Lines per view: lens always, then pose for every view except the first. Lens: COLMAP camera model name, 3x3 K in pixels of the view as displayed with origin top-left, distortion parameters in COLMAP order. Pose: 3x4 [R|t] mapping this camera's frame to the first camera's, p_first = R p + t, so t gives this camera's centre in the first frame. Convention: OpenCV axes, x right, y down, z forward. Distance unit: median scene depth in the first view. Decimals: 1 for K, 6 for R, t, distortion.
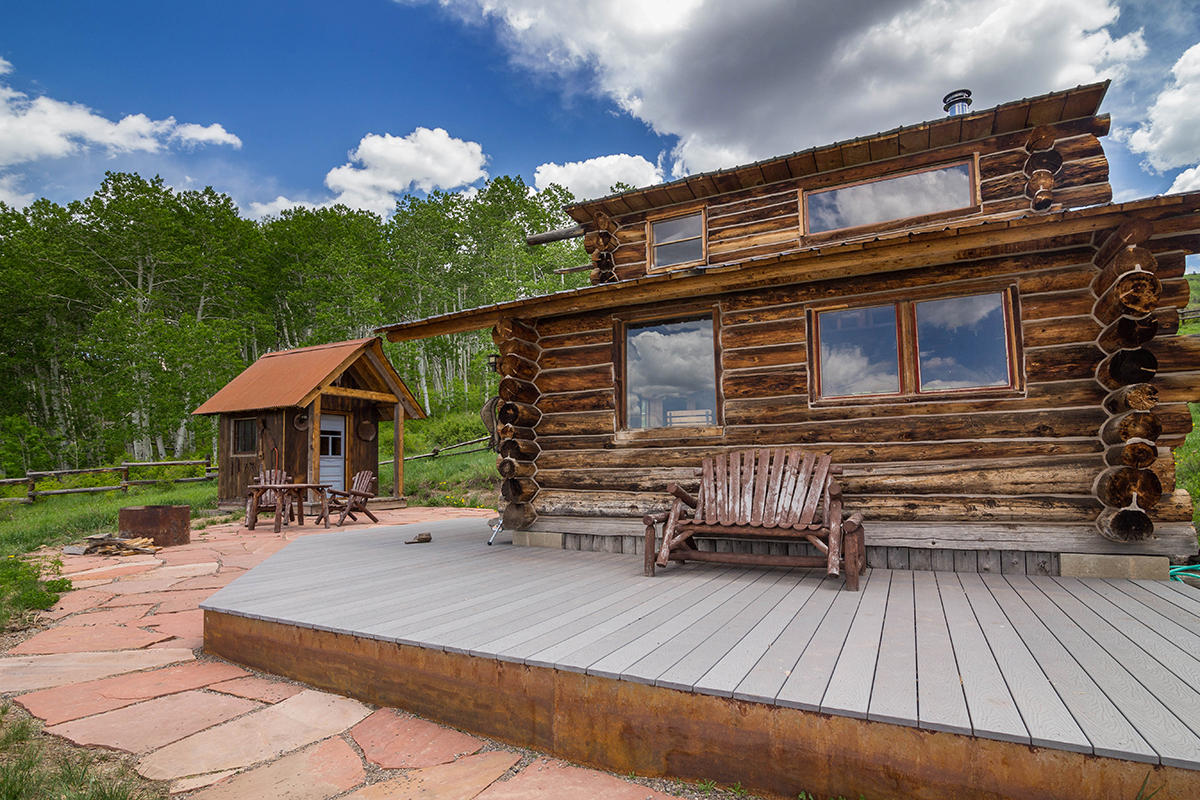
lens RADIAL K [[551.8, 0, 632.1], [0, 551.8, 428.5], [0, 0, 1]] dist [-0.019378, -0.000831]
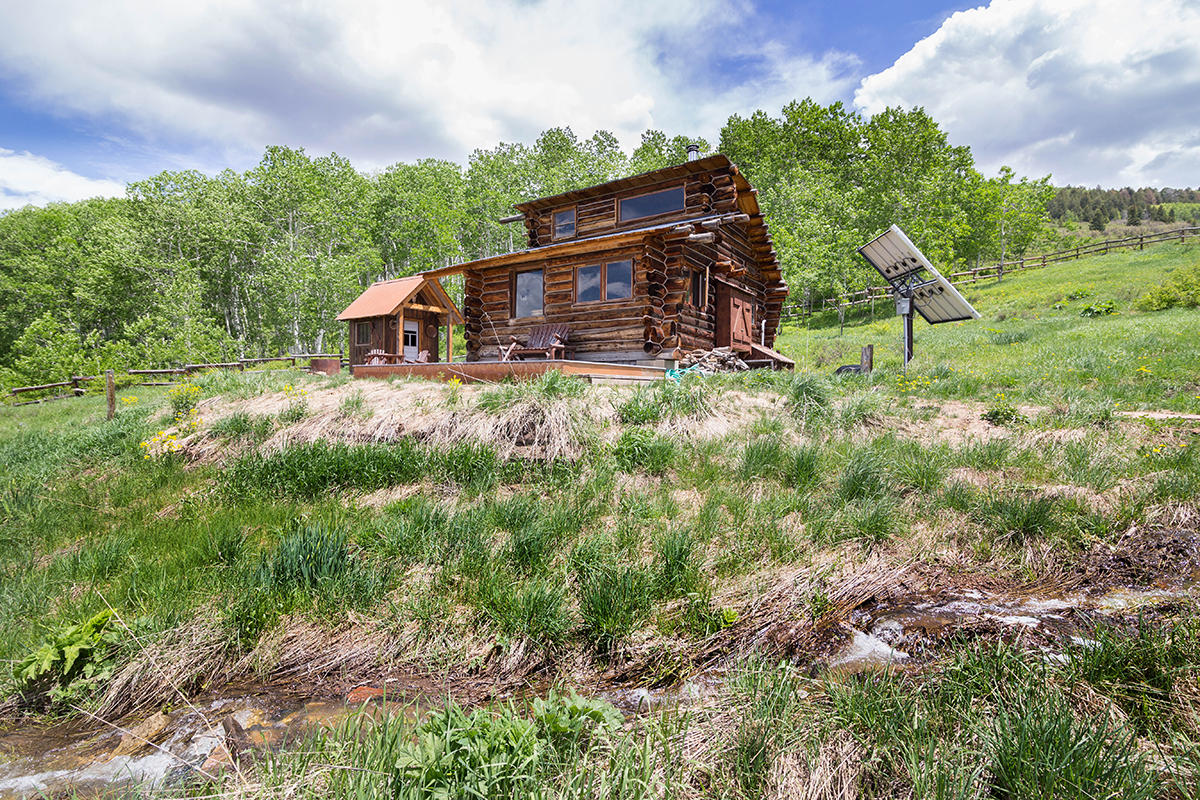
lens RADIAL K [[551.8, 0, 598.9], [0, 551.8, 394.8], [0, 0, 1]] dist [-0.019378, -0.000831]
pose [[0.977949, 0.035607, -0.205785, 0.719971], [-0.020172, 0.996856, 0.076621, 0.119149], [0.207866, -0.070781, 0.975593, -1.037239]]
